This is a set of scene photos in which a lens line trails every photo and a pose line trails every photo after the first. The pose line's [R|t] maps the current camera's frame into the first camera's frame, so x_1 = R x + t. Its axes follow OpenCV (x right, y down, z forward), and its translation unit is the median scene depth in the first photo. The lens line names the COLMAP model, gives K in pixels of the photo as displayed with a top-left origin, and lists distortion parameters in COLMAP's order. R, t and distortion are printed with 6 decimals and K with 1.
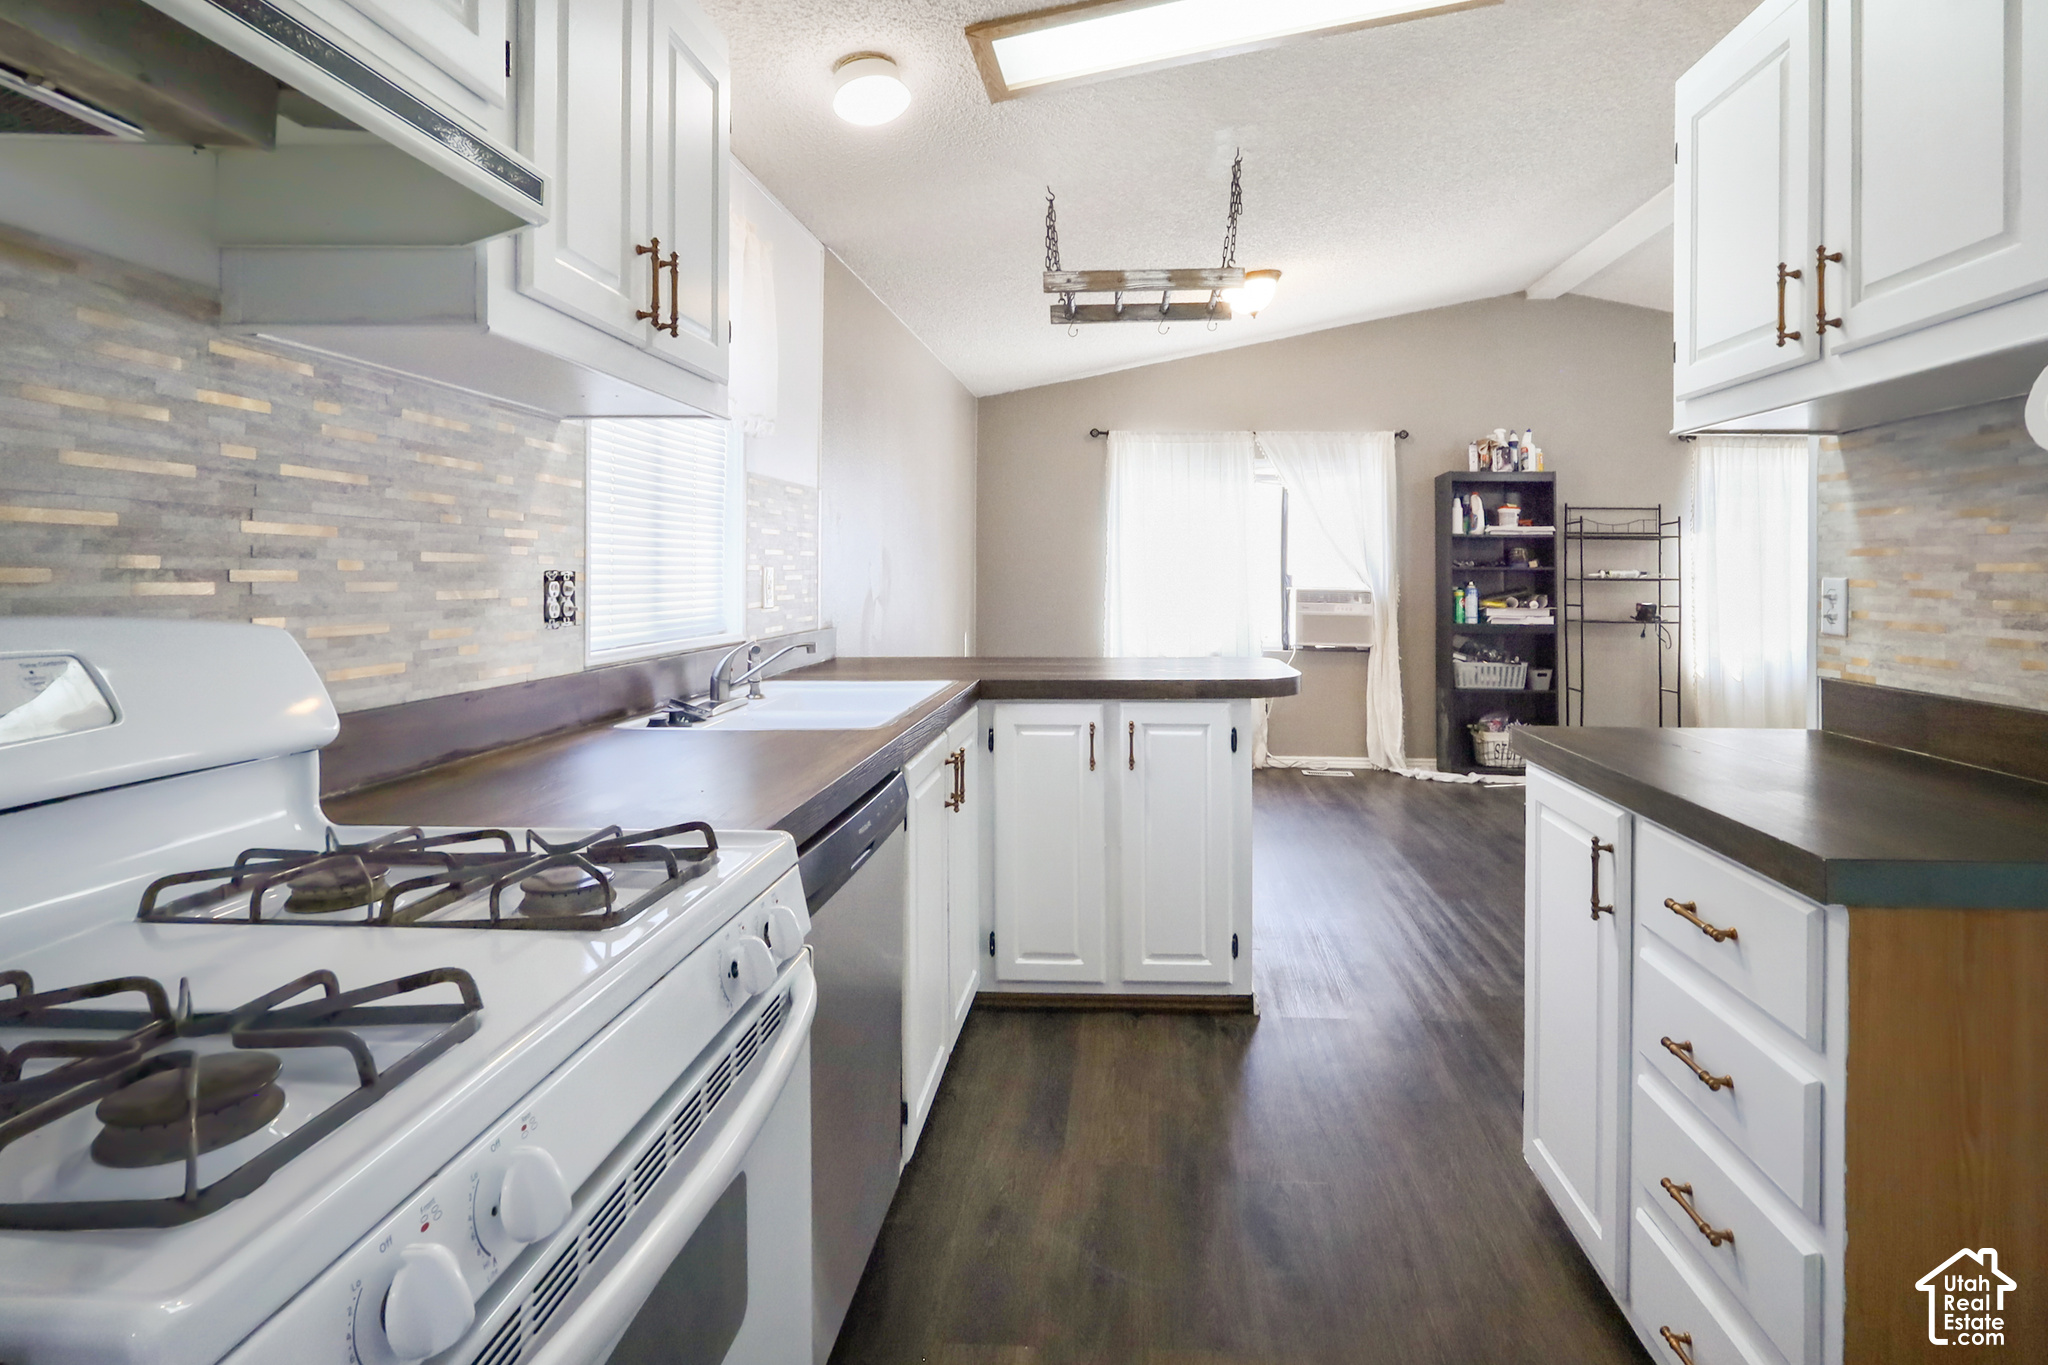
lens RADIAL K [[1068.1, 0, 1087.3], [0, 1068.1, 575.8], [0, 0, 1]] dist [-0.000149, -0.000470]
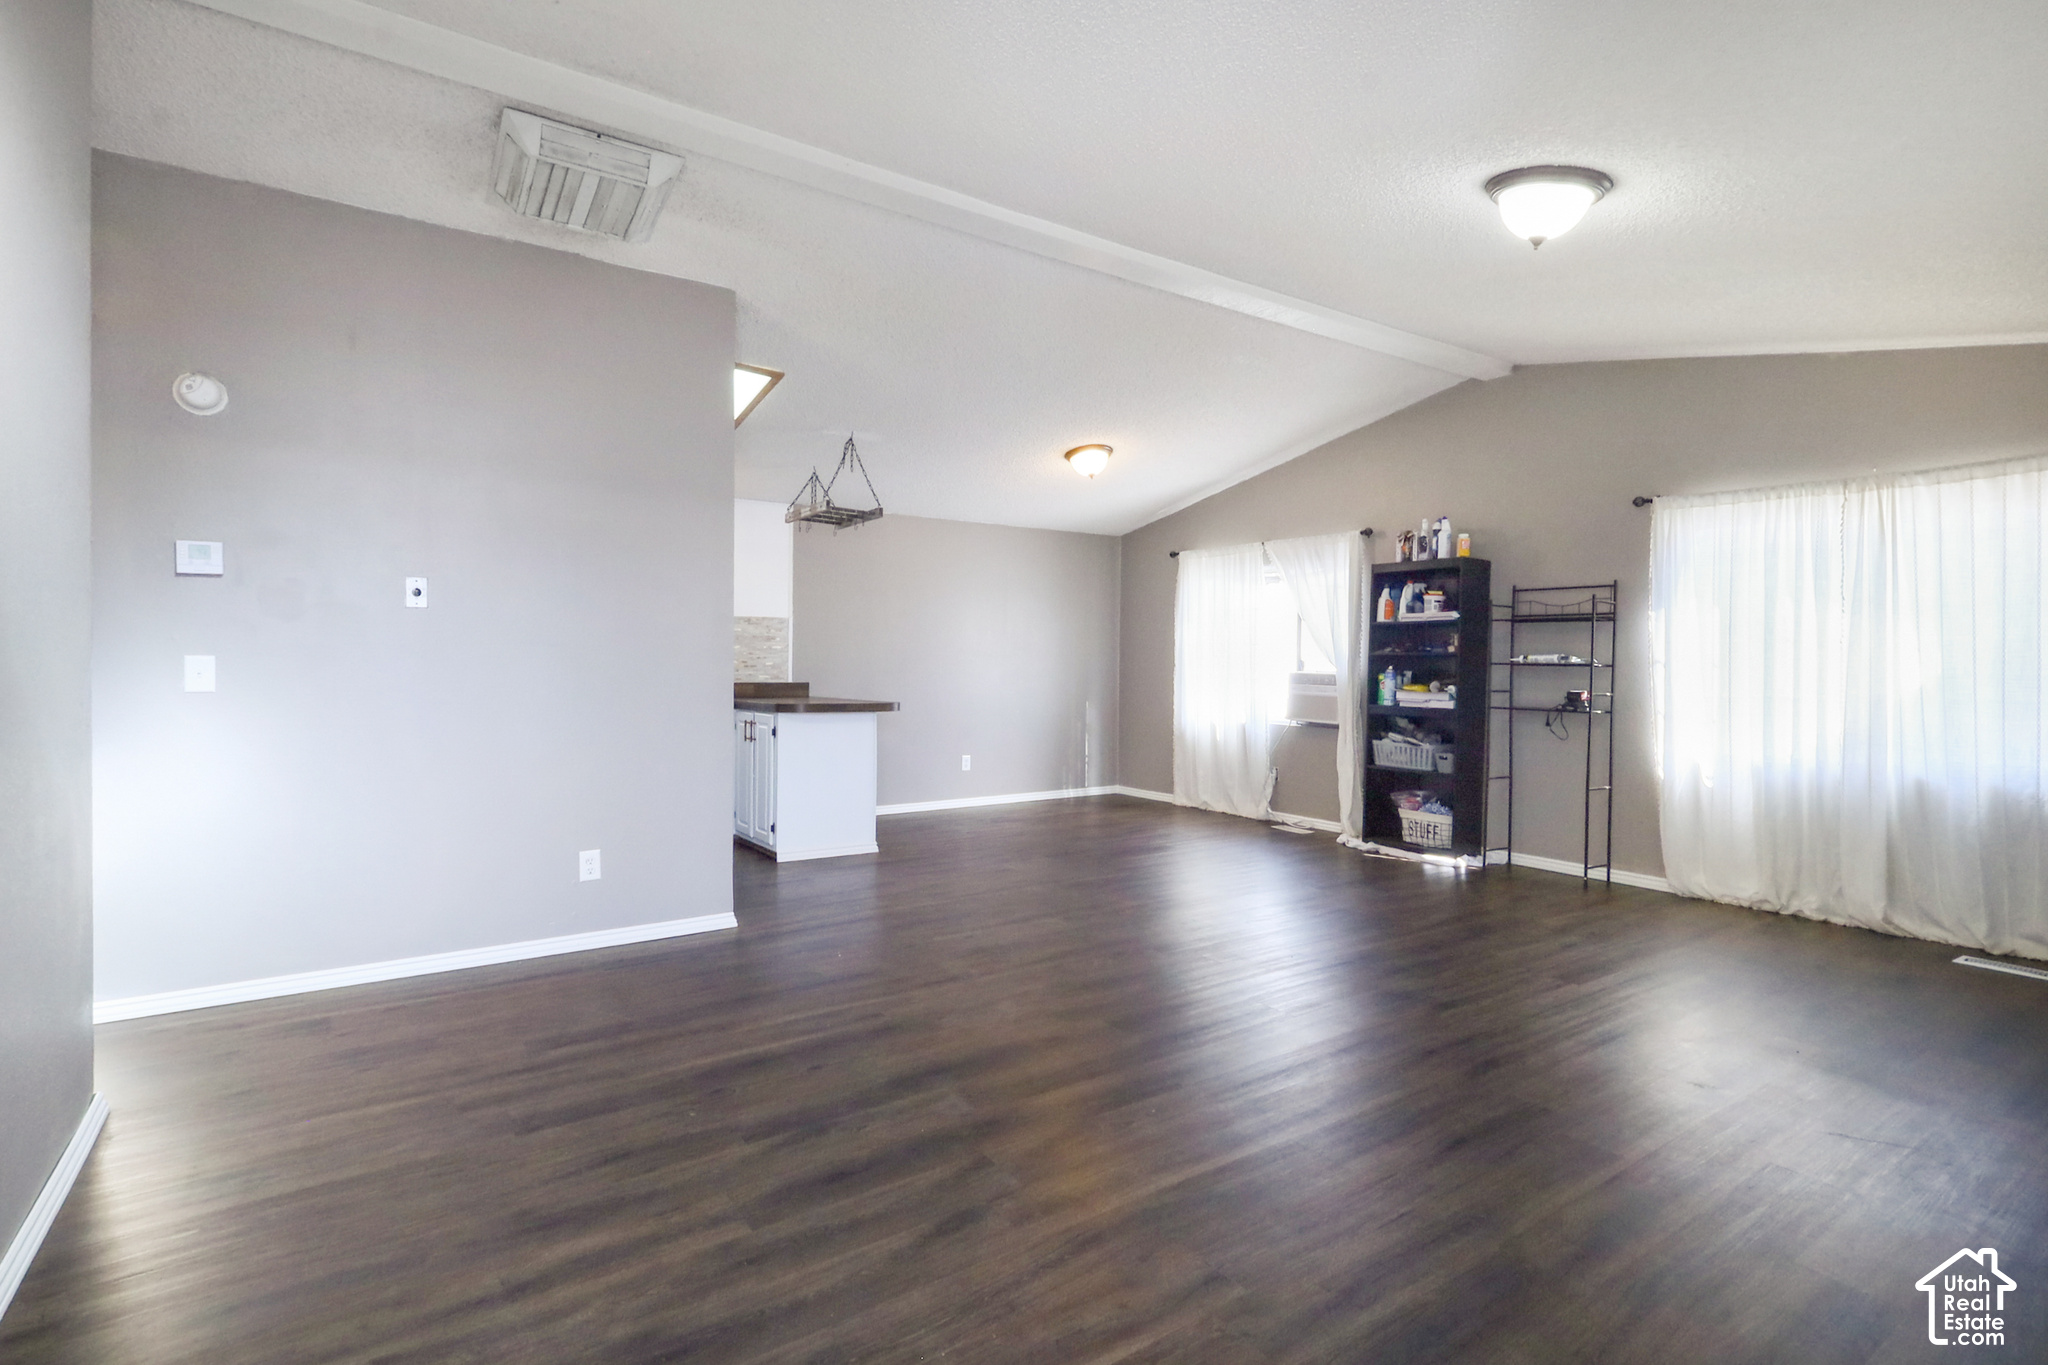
lens RADIAL K [[996.4, 0, 970.0], [0, 996.4, 667.4], [0, 0, 1]] dist [-0.000502, 0.000213]
pose [[0.567335, 0.006268, -0.823463, 2.778593], [-0.007689, 0.999968, 0.002314, 0.022357], [0.823451, 0.005019, 0.567365, 0.260369]]
